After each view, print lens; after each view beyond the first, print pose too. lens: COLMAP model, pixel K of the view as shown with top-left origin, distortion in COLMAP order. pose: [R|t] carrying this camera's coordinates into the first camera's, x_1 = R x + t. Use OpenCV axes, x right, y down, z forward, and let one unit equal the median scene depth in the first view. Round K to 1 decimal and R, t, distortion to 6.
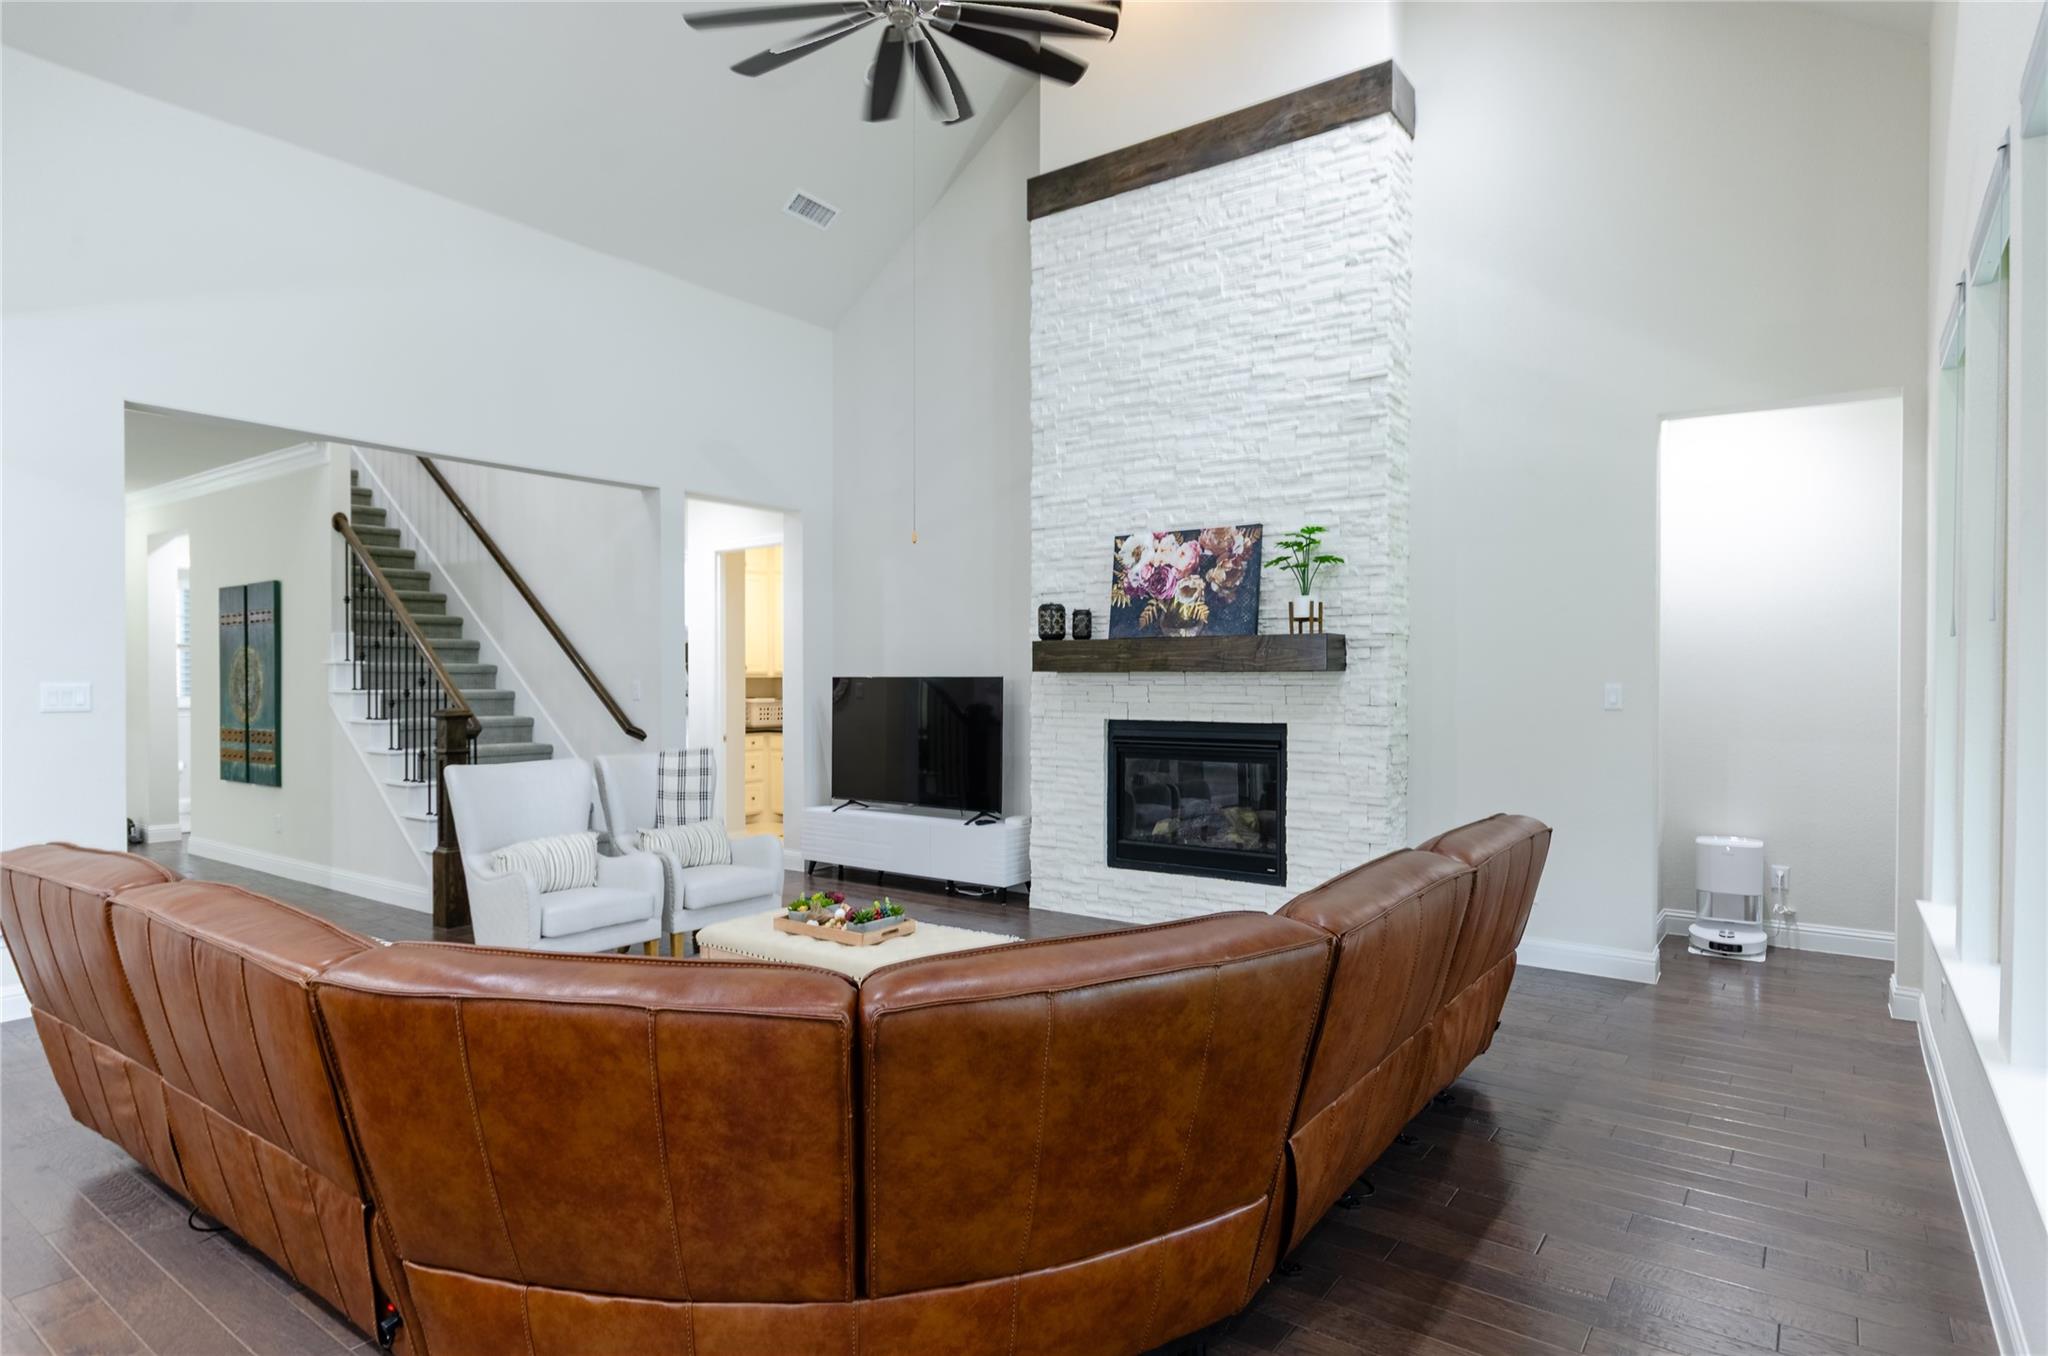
lens RADIAL K [[1110.3, 0, 1031.4], [0, 1110.3, 690.3], [0, 0, 1]] dist [0.002414, -0.002676]
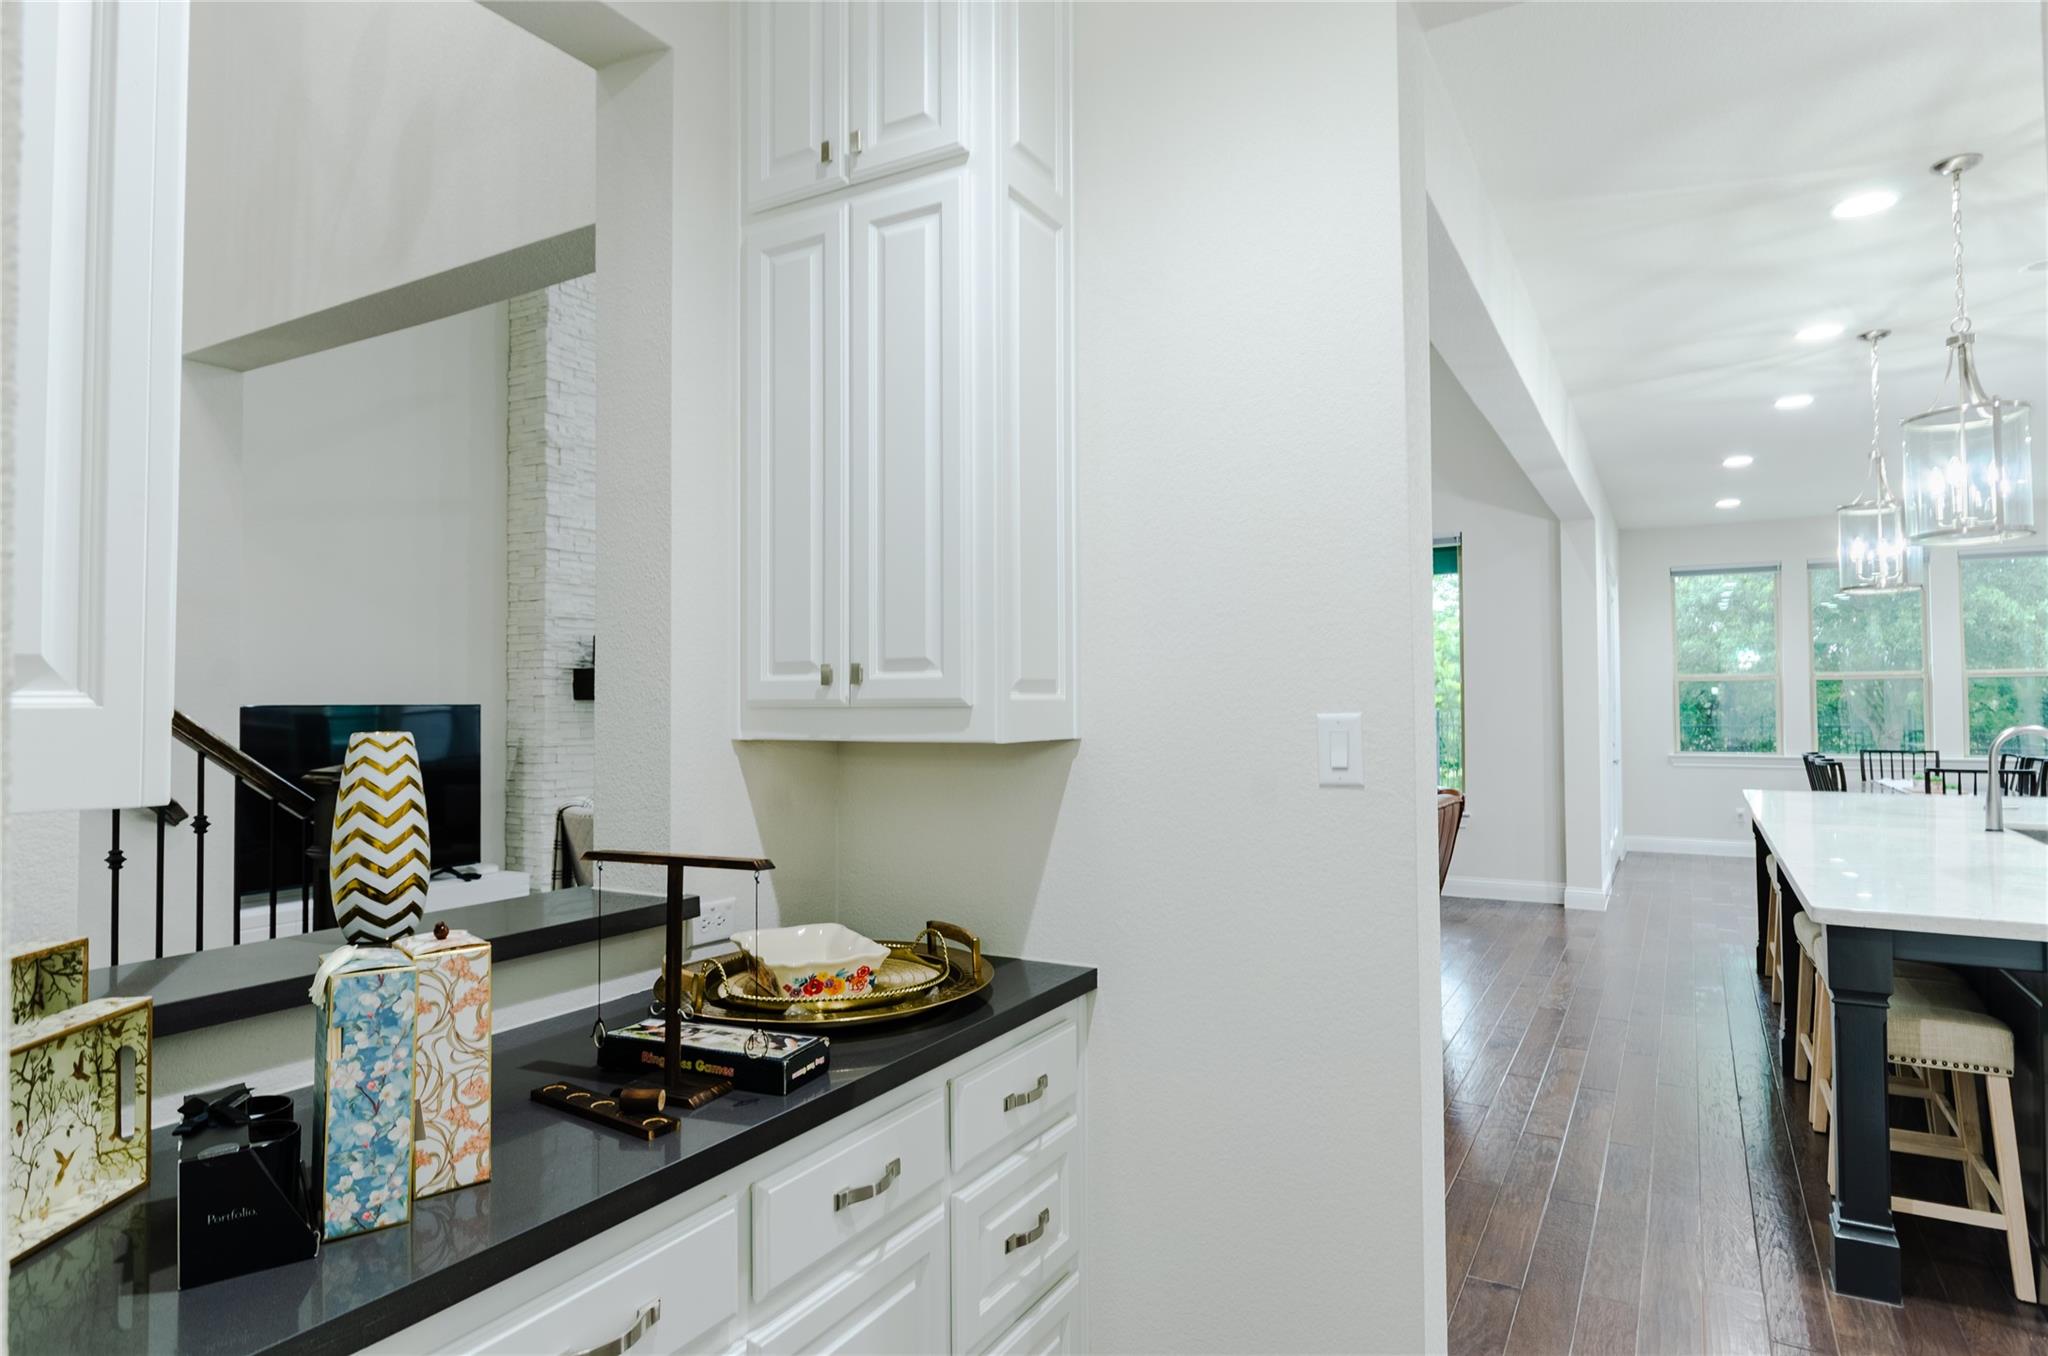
lens RADIAL K [[1125.3, 0, 1017.6], [0, 1125.3, 670.6], [0, 0, 1]] dist [-0.001644, -0.001033]
pose [[-0.094173, 0.028668, 0.995143, -1.104039], [0.015961, 0.999500, -0.027283, -0.009414], [-0.995428, 0.013314, -0.094583, 0.776642]]
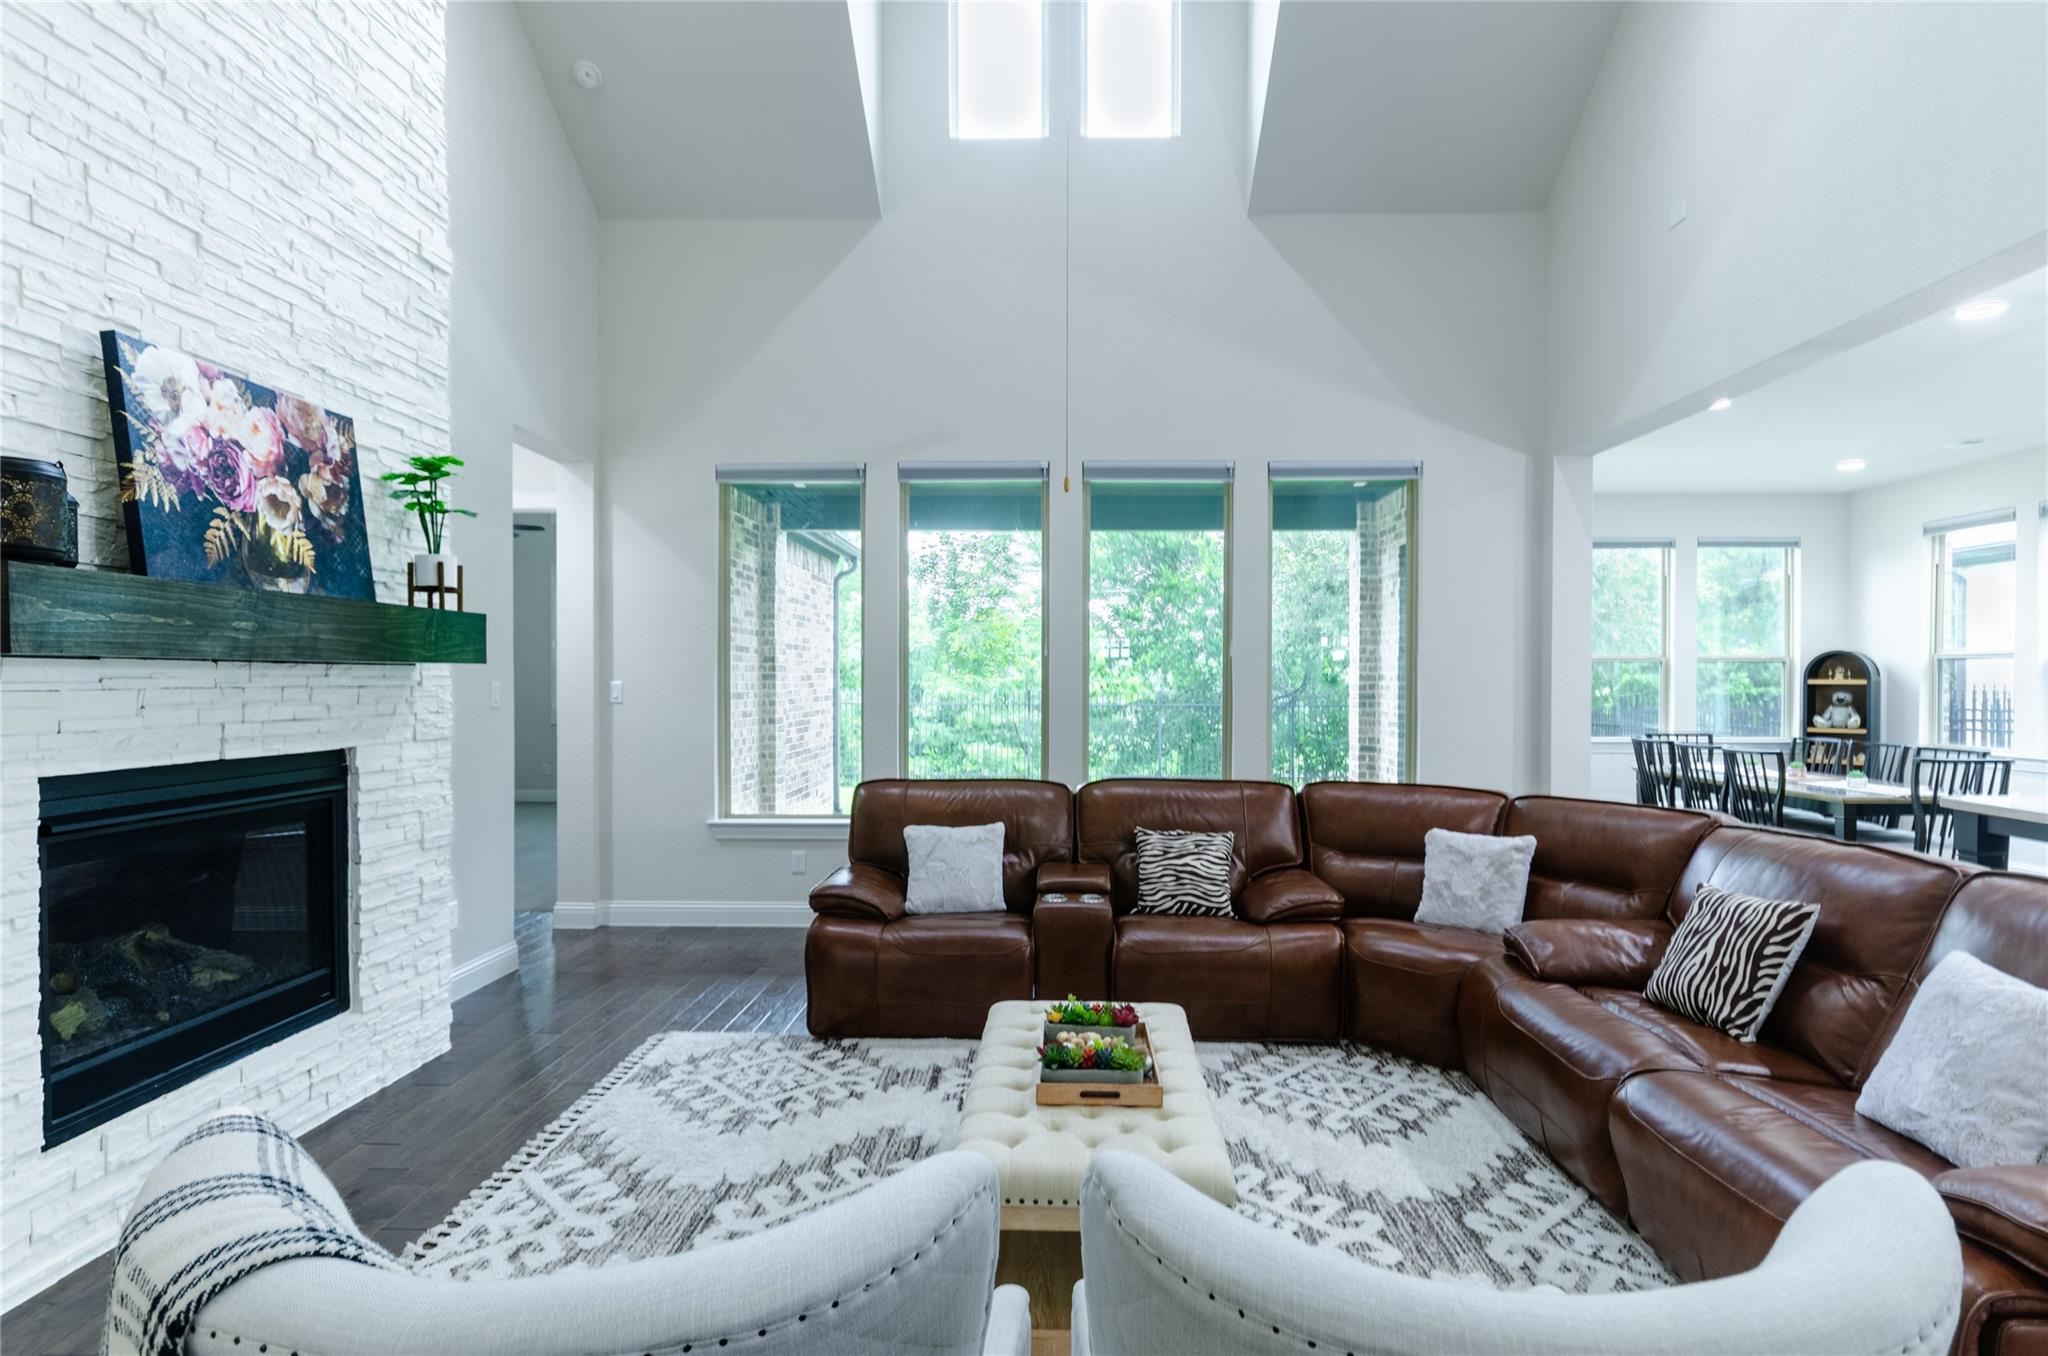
lens RADIAL K [[1110.3, 0, 1031.4], [0, 1110.3, 690.3], [0, 0, 1]] dist [0.002414, -0.002676]
pose [[-0.561990, -0.010814, 0.827073, -0.482449], [0.004410, 0.999861, 0.016070, -0.010229], [-0.827132, 0.012679, -0.561864, 0.996718]]
